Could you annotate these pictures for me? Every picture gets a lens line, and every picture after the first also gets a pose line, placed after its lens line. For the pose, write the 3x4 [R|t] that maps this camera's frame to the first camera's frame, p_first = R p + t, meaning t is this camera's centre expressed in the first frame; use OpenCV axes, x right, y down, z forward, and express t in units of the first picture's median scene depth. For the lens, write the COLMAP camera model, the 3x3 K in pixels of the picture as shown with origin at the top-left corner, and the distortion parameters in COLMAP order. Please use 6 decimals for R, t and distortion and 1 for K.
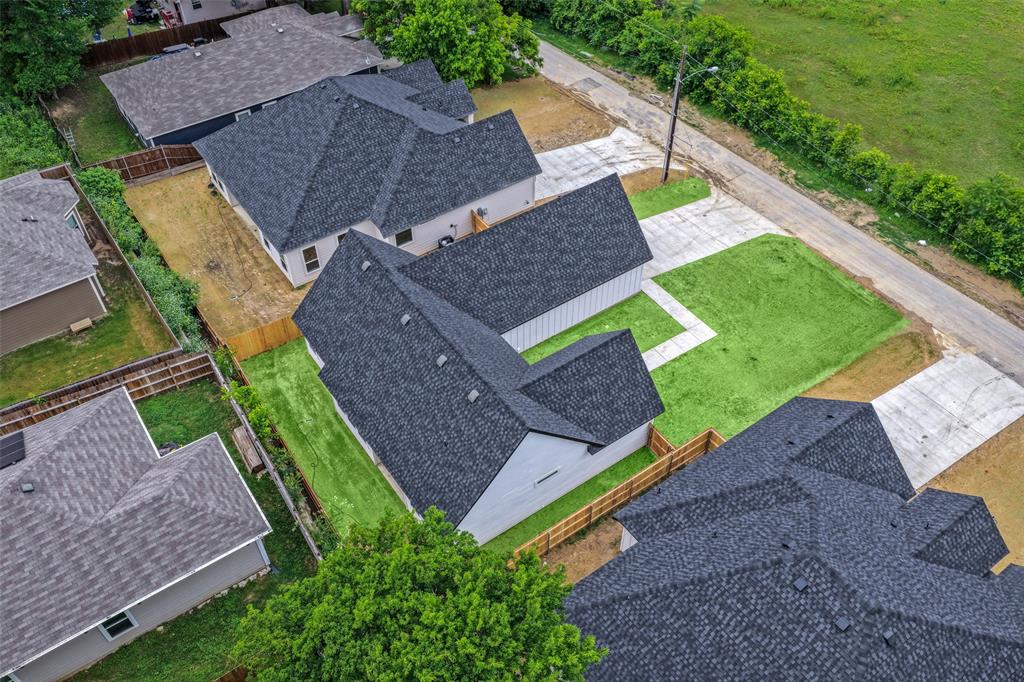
lens RADIAL K [[854.6, 0, 516.5], [0, 854.6, 341.8], [0, 0, 1]] dist [-0.005674, 0.019784]
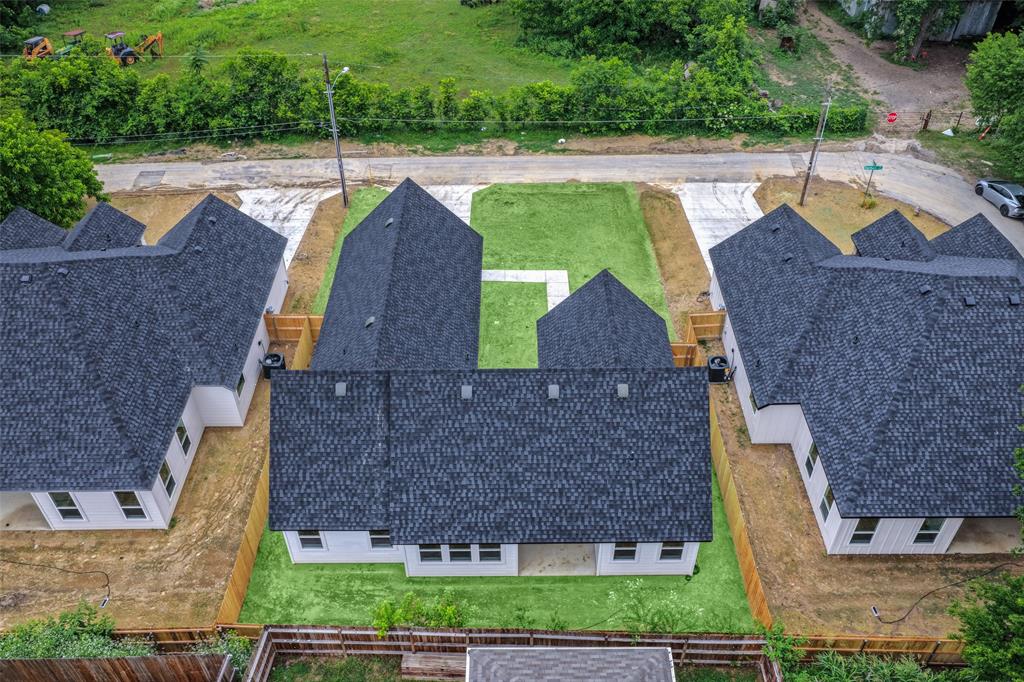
lens RADIAL K [[854.6, 0, 516.5], [0, 854.6, 341.8], [0, 0, 1]] dist [-0.005674, 0.019784]
pose [[0.571104, -0.537124, 0.620756, -0.467650], [0.588571, 0.795069, 0.146459, -0.124361], [-0.572210, 0.281716, 0.770202, 0.288603]]
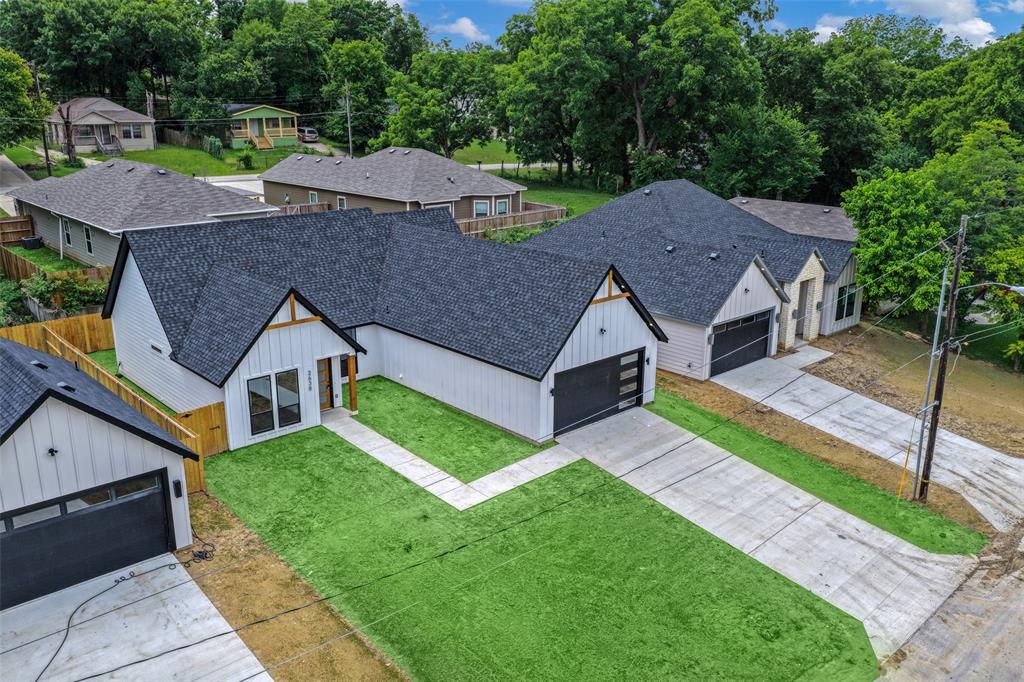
lens RADIAL K [[848.0, 0, 508.9], [0, 848.0, 338.2], [0, 0, 1]] dist [0.000708, 0.015692]
pose [[0.119537, 0.279529, -0.952667, 0.745481], [-0.713214, 0.691702, 0.113466, -0.174630], [0.690679, 0.665892, 0.282047, 0.793695]]
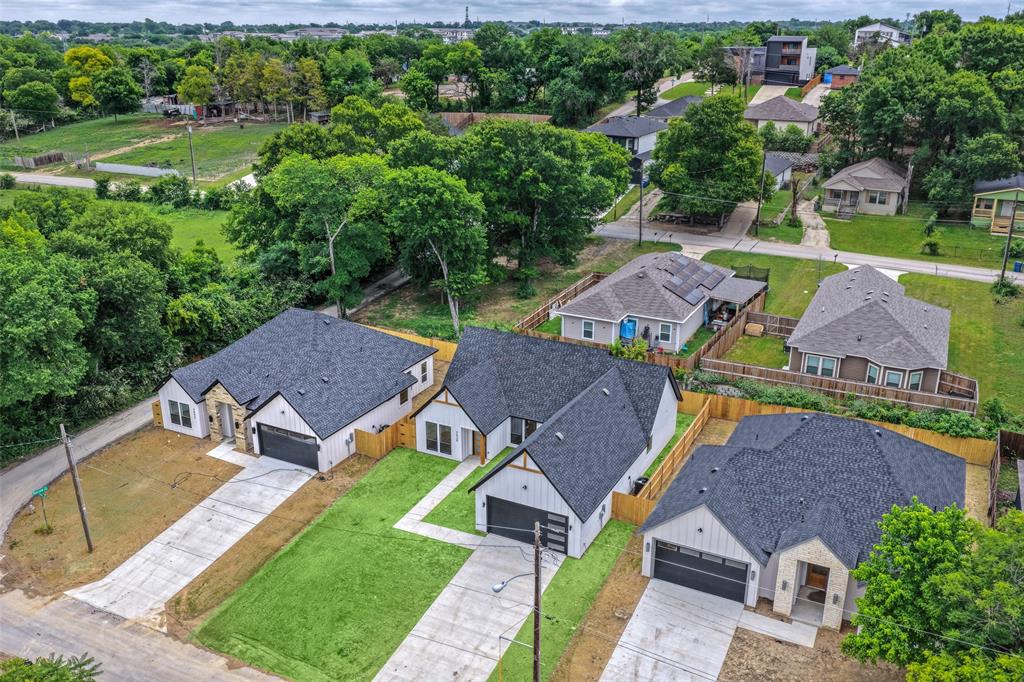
lens RADIAL K [[854.6, 0, 516.5], [0, 854.6, 341.8], [0, 0, 1]] dist [-0.005674, 0.019784]
pose [[-0.884259, 0.158335, -0.439335, 0.535916], [-0.335847, 0.438073, 0.833846, -1.064434], [0.324487, 0.884886, -0.334194, 1.211303]]
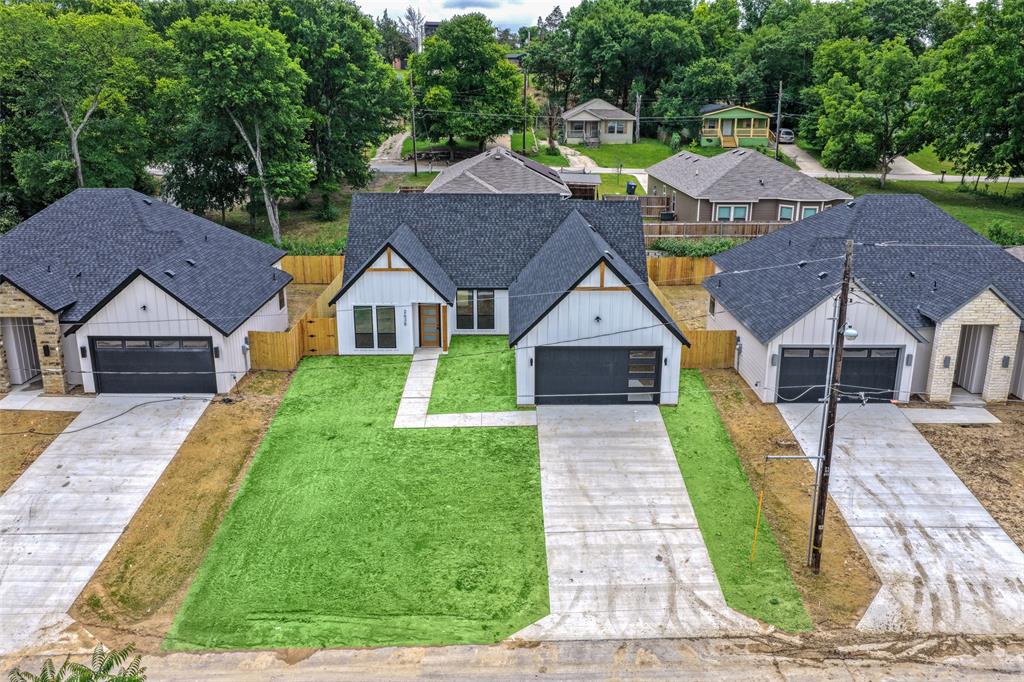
lens RADIAL K [[837.4, 0, 512.0], [0, 837.4, 341.0], [0, 0, 1]] dist [0.000049, 0.009805]
pose [[-0.570850, 0.235089, -0.786679, 0.712252], [-0.588983, 0.550294, 0.591841, -0.519189], [0.572040, 0.801193, -0.175672, 1.127570]]
